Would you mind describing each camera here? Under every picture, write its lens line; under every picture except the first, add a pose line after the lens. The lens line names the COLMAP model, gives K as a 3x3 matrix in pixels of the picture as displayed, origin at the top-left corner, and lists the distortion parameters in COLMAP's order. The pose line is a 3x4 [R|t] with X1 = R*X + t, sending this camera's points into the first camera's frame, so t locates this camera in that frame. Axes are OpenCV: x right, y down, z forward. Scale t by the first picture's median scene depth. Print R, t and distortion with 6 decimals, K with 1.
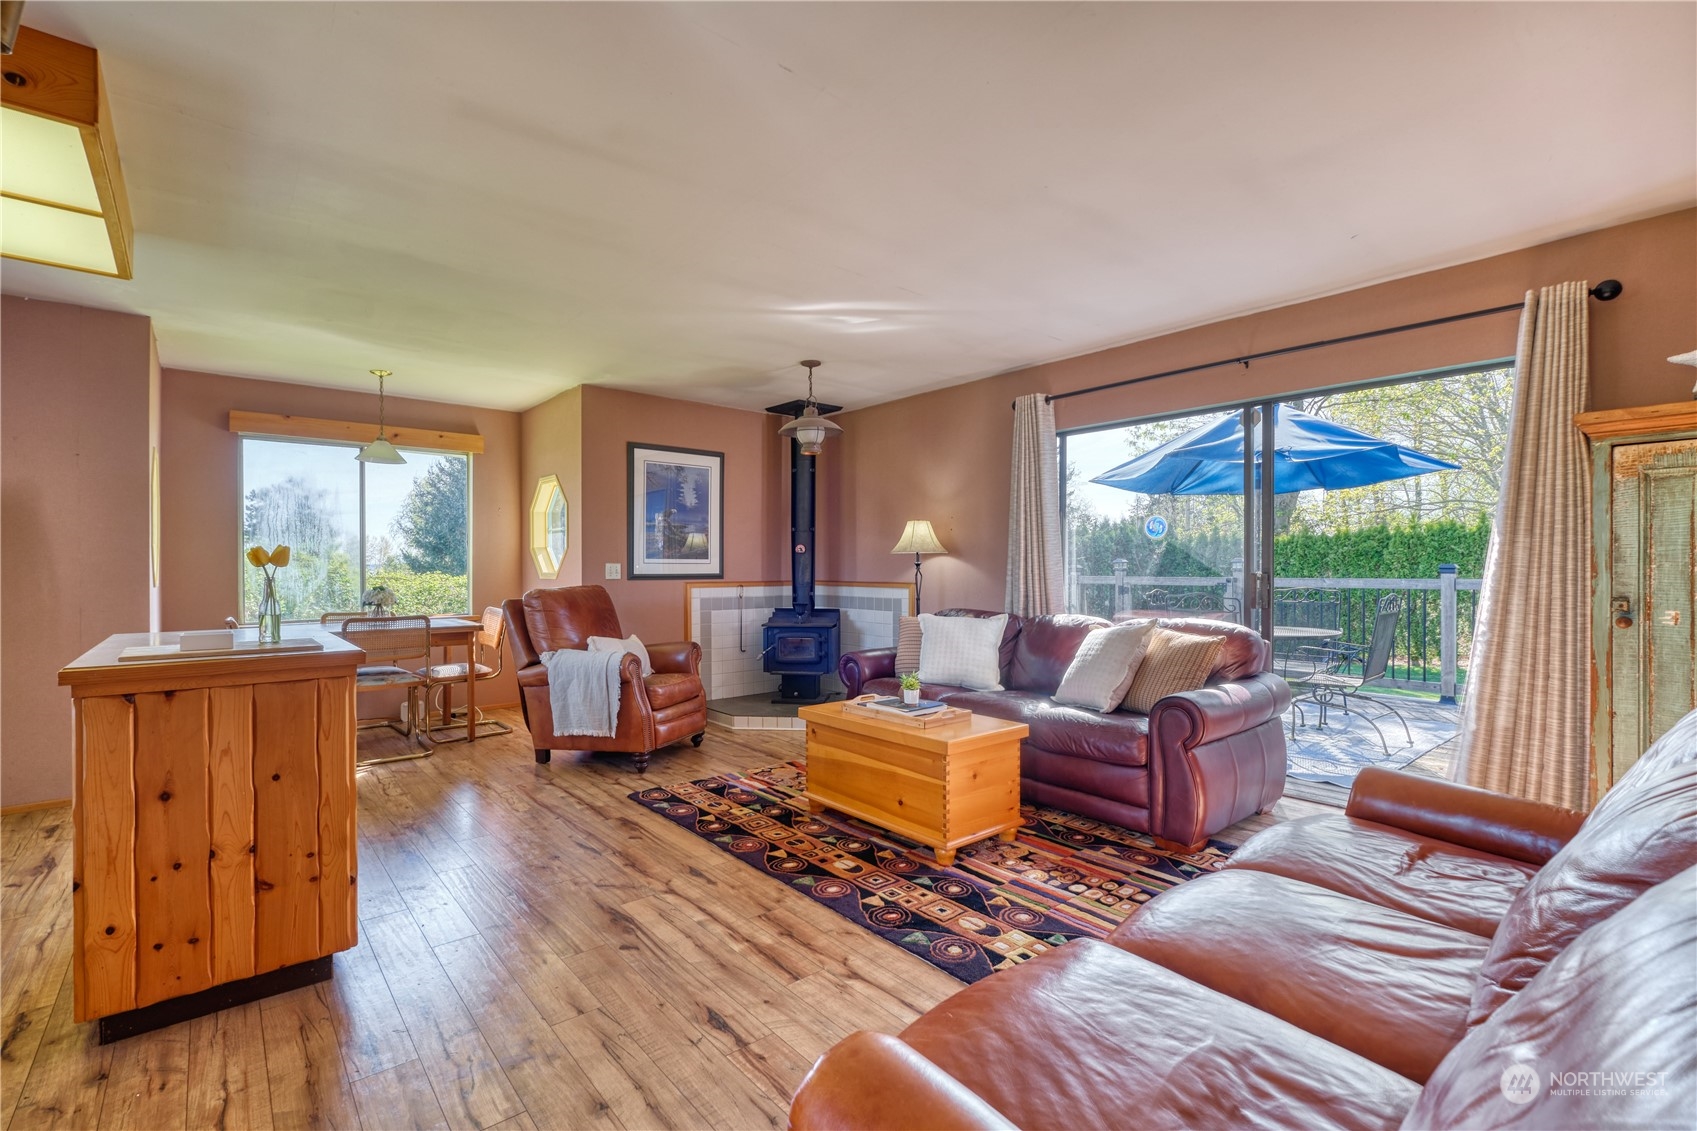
lens RADIAL K [[778.9, 0, 841.6], [0, 778.9, 567.9], [0, 0, 1]] dist [-0.005940, -0.000889]
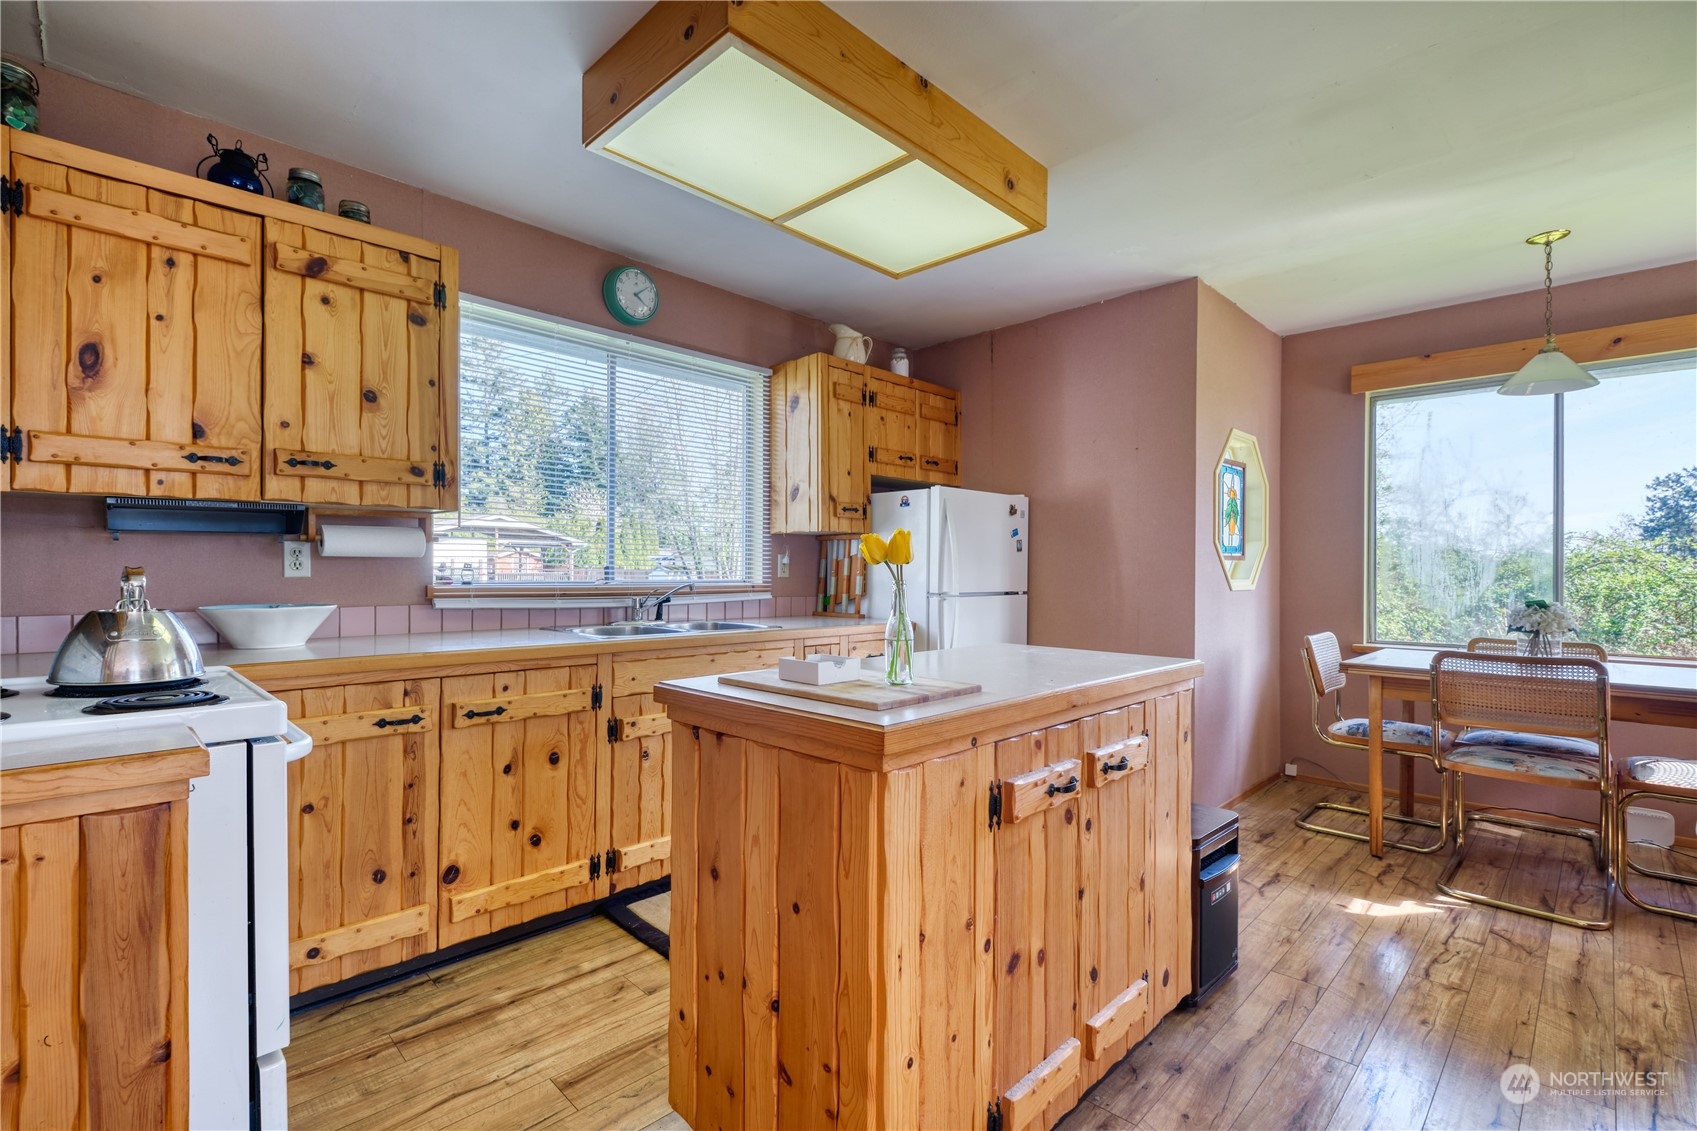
lens RADIAL K [[778.9, 0, 791.2], [0, 778.9, 569.0], [0, 0, 1]] dist [-0.005940, -0.000889]
pose [[0.073050, 0.003219, -0.997323, -0.052604], [-0.005204, 0.999982, 0.002847, 0.000790], [0.997315, 0.004982, 0.073065, 0.415415]]
